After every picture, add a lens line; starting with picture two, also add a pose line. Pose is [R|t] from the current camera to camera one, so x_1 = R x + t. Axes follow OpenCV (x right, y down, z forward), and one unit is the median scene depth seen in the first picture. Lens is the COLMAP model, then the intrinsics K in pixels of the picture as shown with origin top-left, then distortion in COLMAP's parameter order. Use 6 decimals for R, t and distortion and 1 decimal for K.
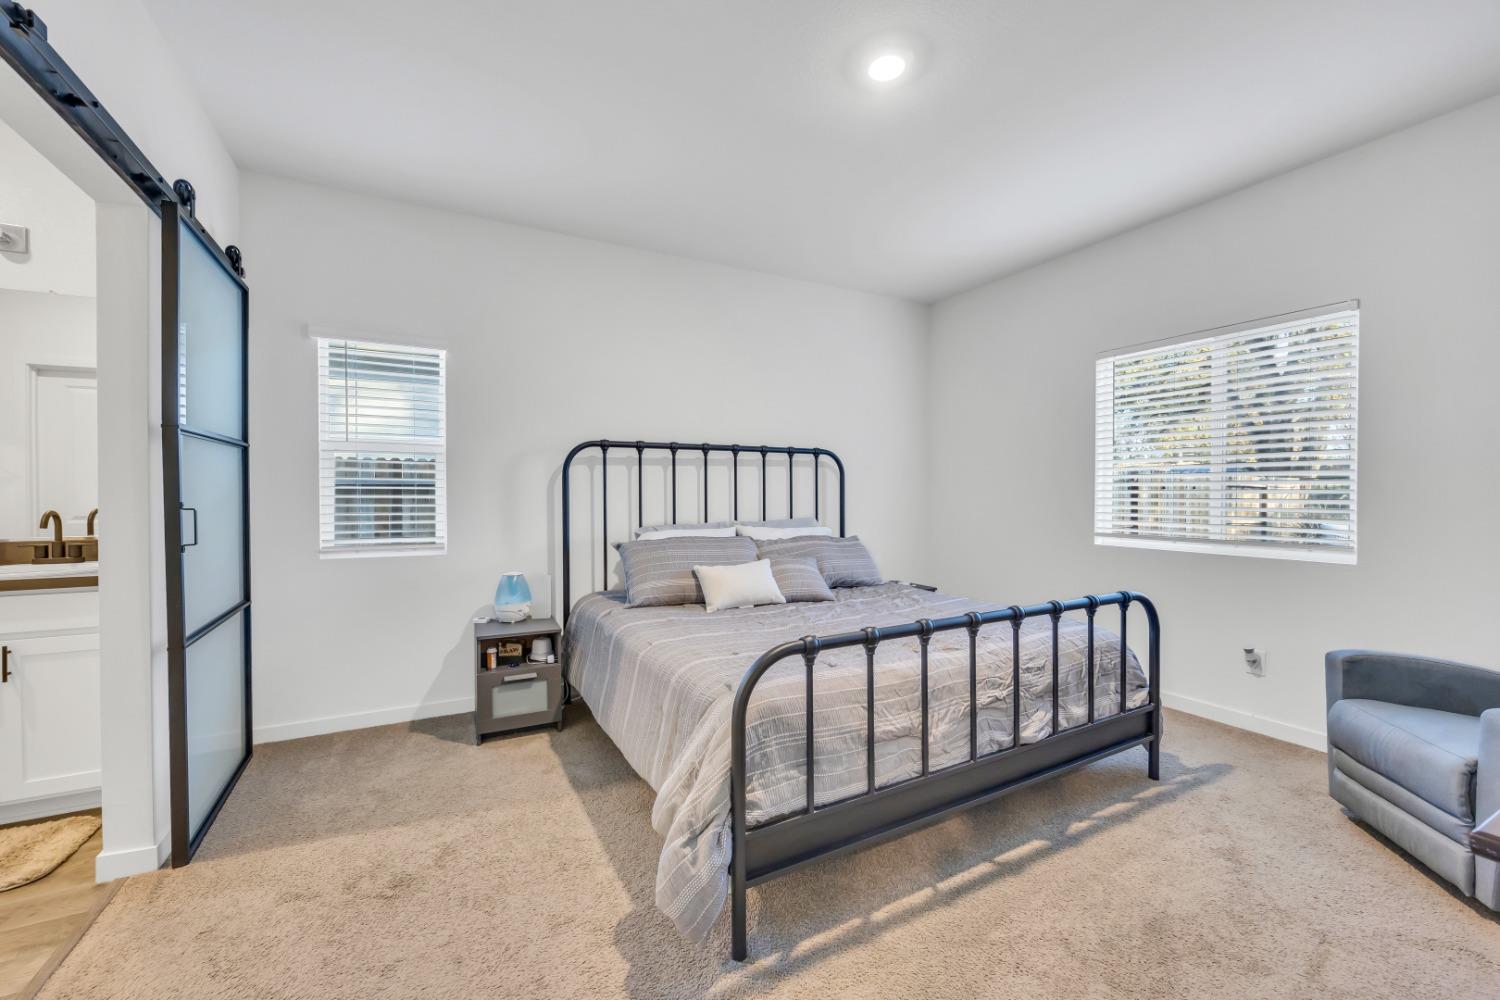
lens RADIAL K [[602.2, 0, 754.9], [0, 602.2, 497.4], [0, 0, 1]] dist [-0.007224, -0.000159]
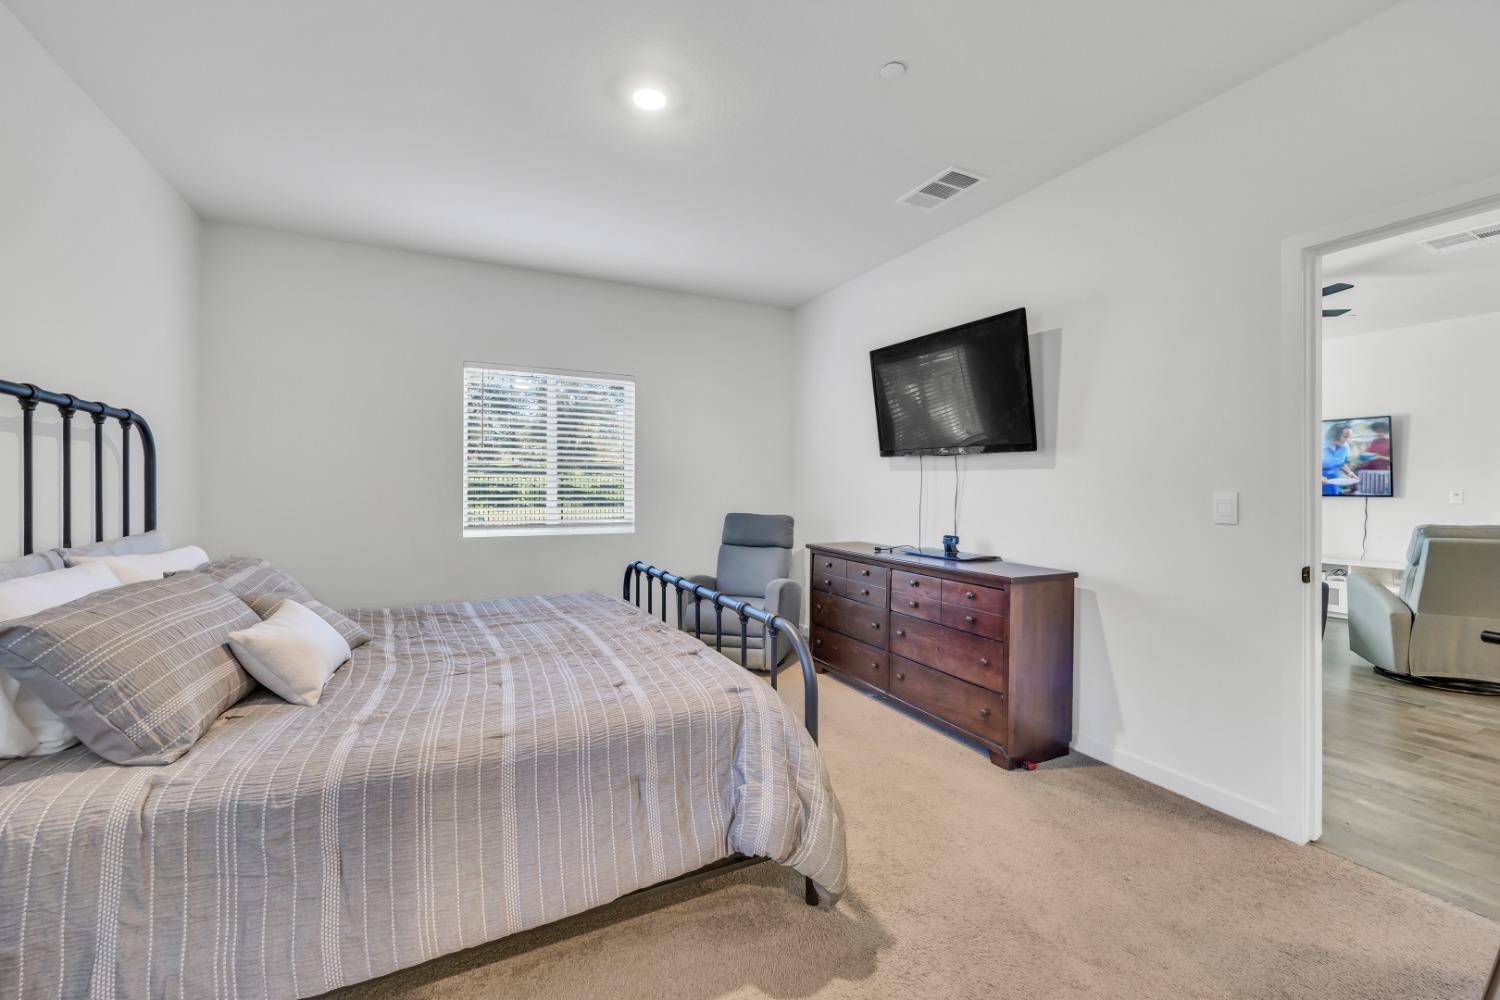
lens RADIAL K [[602.2, 0, 754.9], [0, 602.2, 497.4], [0, 0, 1]] dist [-0.007224, -0.000159]
pose [[0.029329, -0.012815, 0.999488, -0.559451], [0.003395, 0.999913, 0.012721, -0.006153], [-0.999564, 0.003020, 0.029370, 0.501864]]
